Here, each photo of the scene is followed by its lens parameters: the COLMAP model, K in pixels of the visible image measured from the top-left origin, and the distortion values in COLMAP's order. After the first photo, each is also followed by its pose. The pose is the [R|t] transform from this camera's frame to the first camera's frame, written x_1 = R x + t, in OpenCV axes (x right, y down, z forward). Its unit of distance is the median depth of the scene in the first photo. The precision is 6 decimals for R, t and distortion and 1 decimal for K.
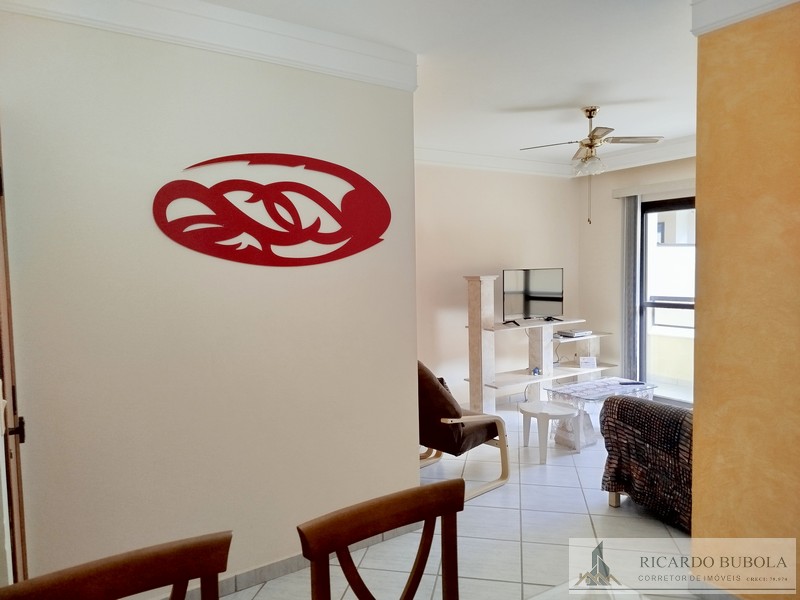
lens RADIAL K [[554.3, 0, 398.0], [0, 554.3, 296.6], [0, 0, 1]] dist [0.051182, -0.072041]
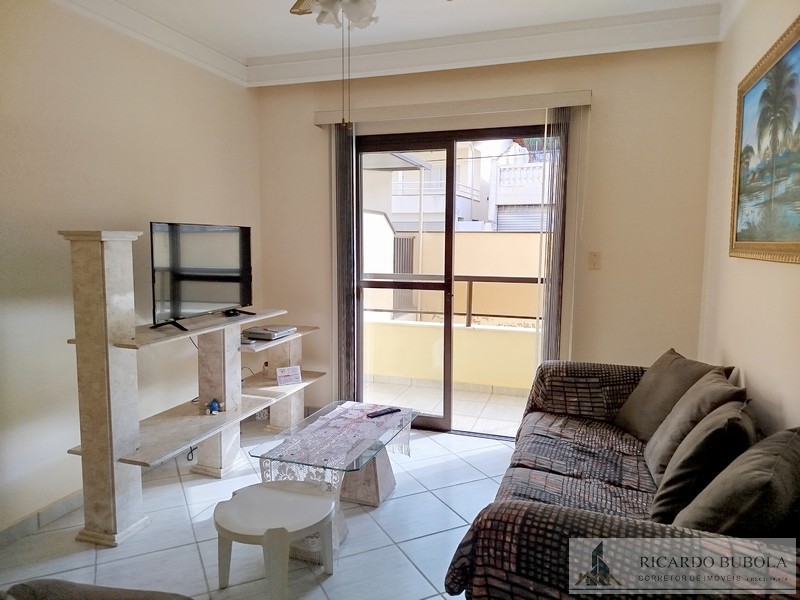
lens RADIAL K [[554.3, 0, 398.0], [0, 554.3, 296.6], [0, 0, 1]] dist [0.051182, -0.072041]
pose [[0.787232, -0.036415, 0.615580, 0.052176], [0.013471, 0.999032, 0.041871, 0.001241], [-0.616509, -0.024669, 0.786961, 0.459777]]
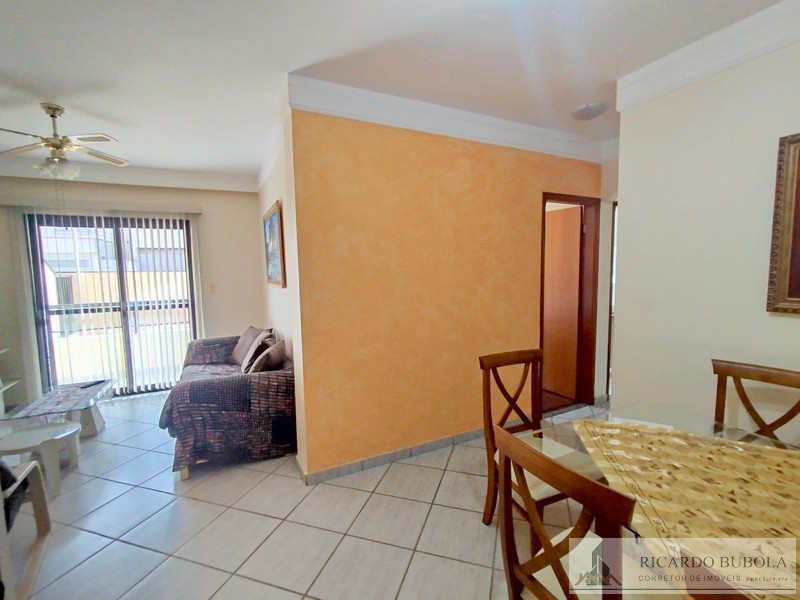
lens RADIAL K [[369.8, 0, 402.2], [0, 369.8, 302.1], [0, 0, 1]] dist [-0.008104, -0.000099]
pose [[0.104105, -0.071992, 0.991957, -0.188709], [0.071814, 0.995317, 0.064699, -0.003401], [-0.991970, 0.064501, 0.108788, 0.291233]]
